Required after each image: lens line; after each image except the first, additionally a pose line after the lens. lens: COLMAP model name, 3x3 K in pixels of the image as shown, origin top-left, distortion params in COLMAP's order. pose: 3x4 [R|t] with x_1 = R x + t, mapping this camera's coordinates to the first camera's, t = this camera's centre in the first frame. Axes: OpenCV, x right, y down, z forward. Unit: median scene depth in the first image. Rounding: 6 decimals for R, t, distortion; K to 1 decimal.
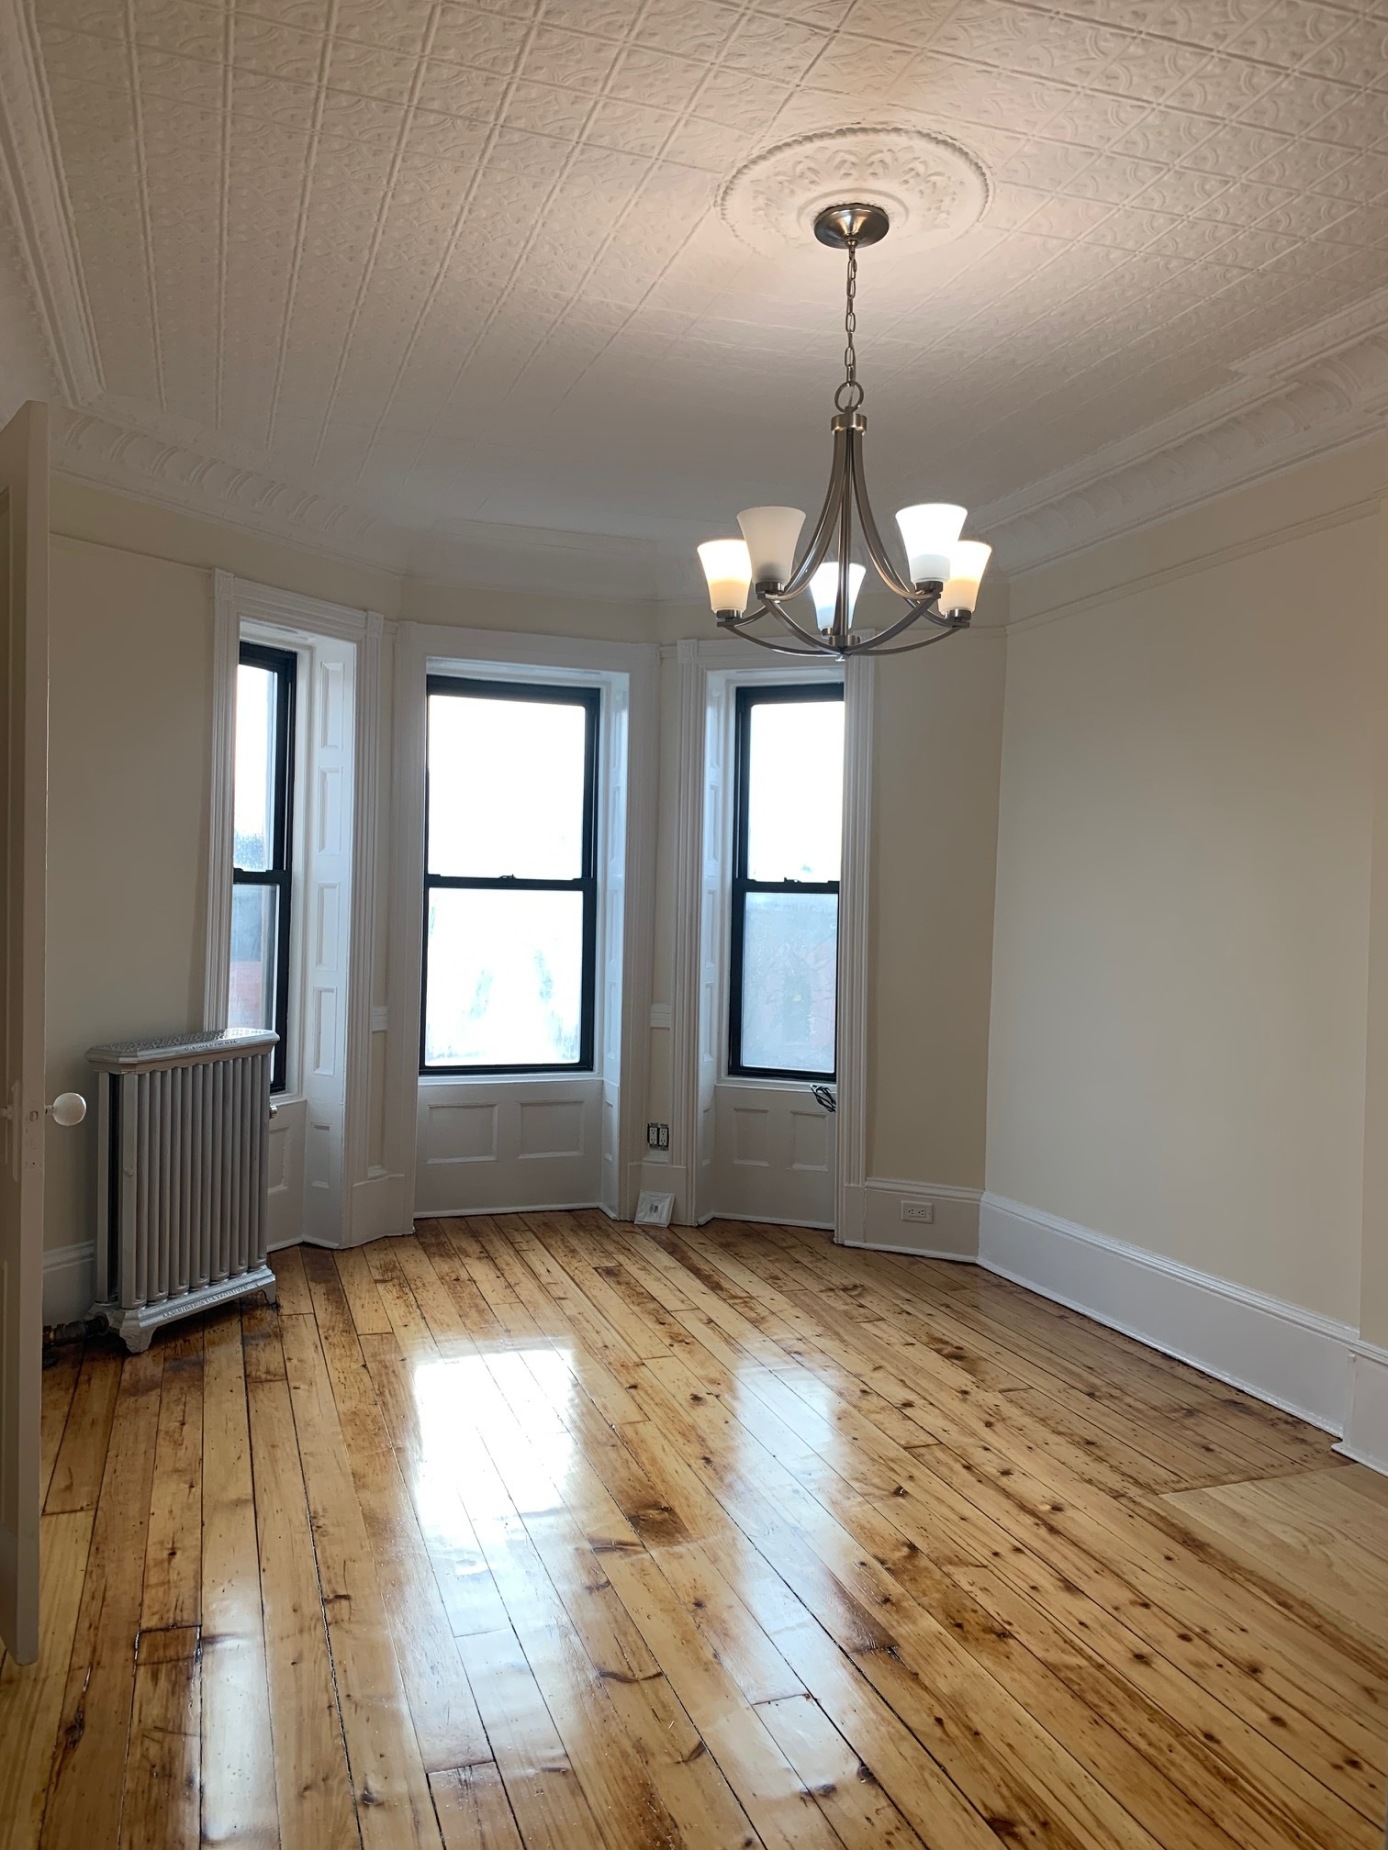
lens RADIAL K [[1410.1, 0, 686.5], [0, 1410.1, 936.9], [0, 0, 1]] dist [0.029679, -0.056865]
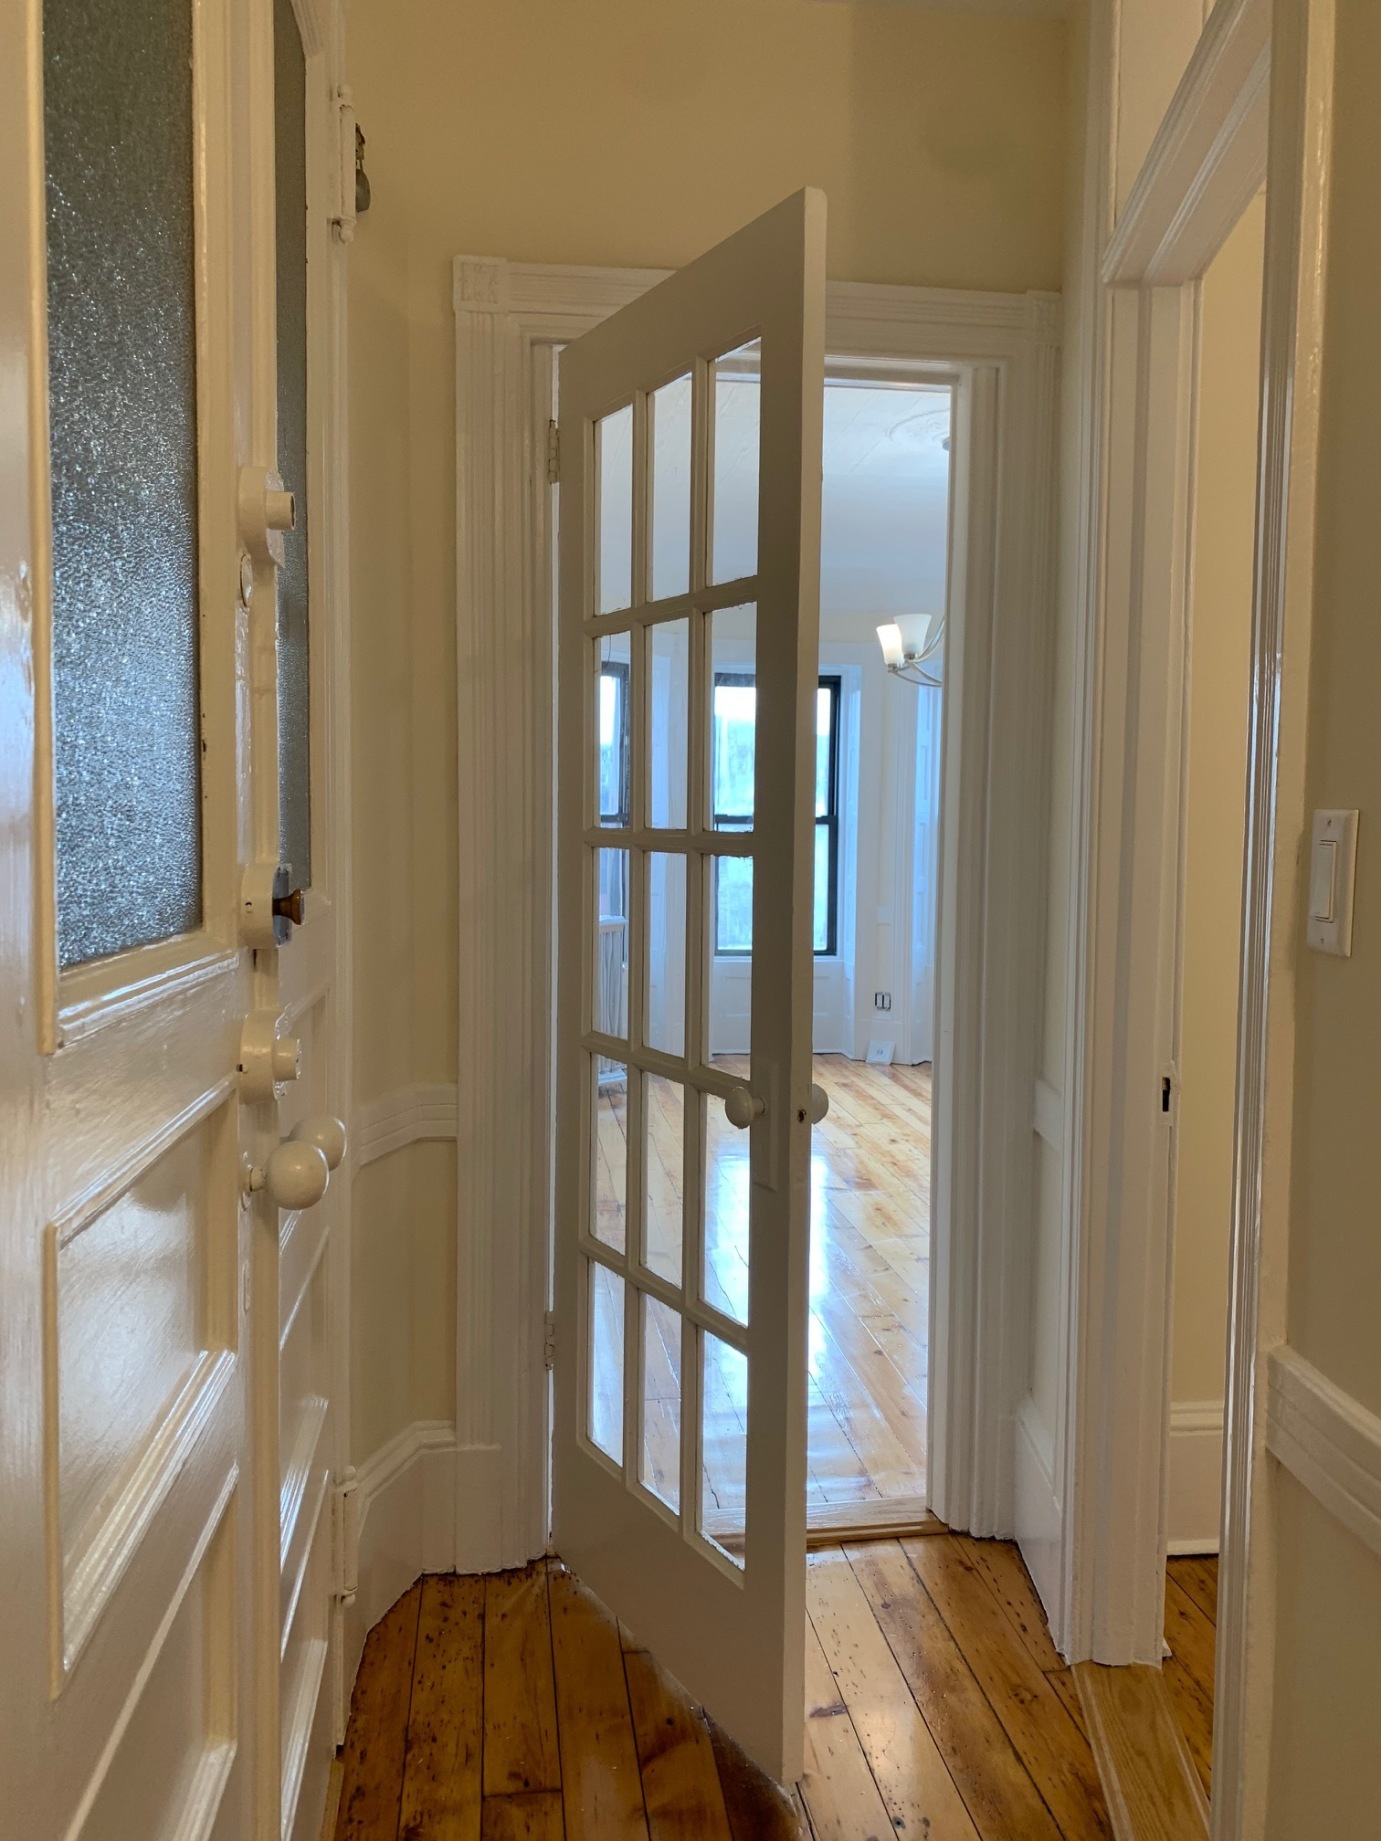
lens RADIAL K [[1403.2, 0, 692.5], [0, 1403.2, 917.4], [0, 0, 1]] dist [0.029679, -0.056865]
pose [[0.982593, -0.002796, -0.185752, 0.091200], [0.008281, 0.999552, 0.028761, 0.031226], [0.185589, -0.029799, 0.982176, -0.677967]]
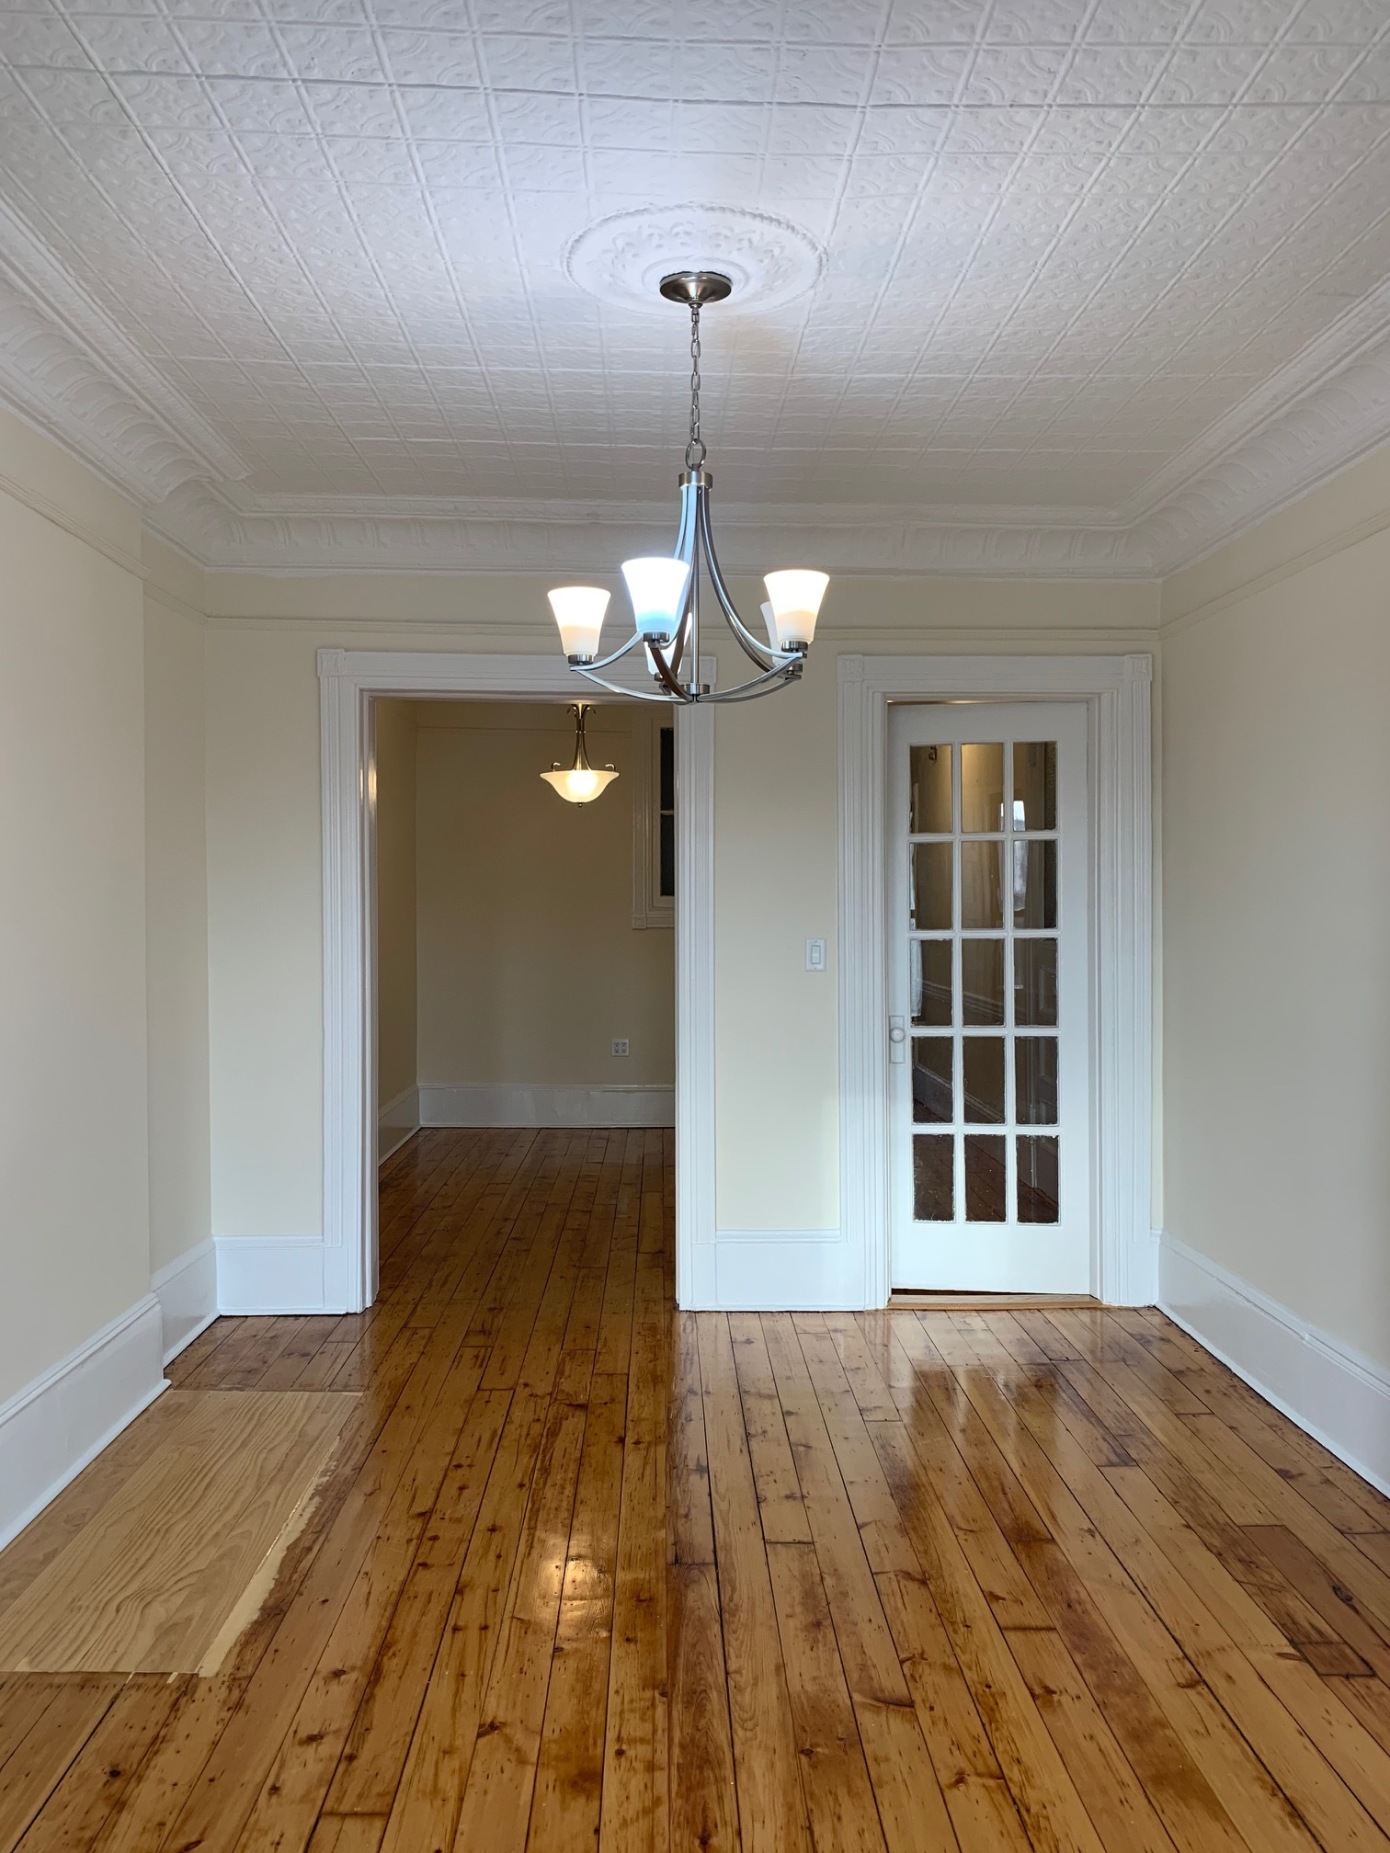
lens RADIAL K [[1412.3, 0, 700.5], [0, 1412.3, 921.9], [0, 0, 1]] dist [0.029679, -0.056865]
pose [[-0.958710, -0.017628, 0.283839, -0.157310], [-0.007674, 0.999317, 0.036145, -0.059777], [-0.284282, 0.032475, -0.958190, 1.637012]]
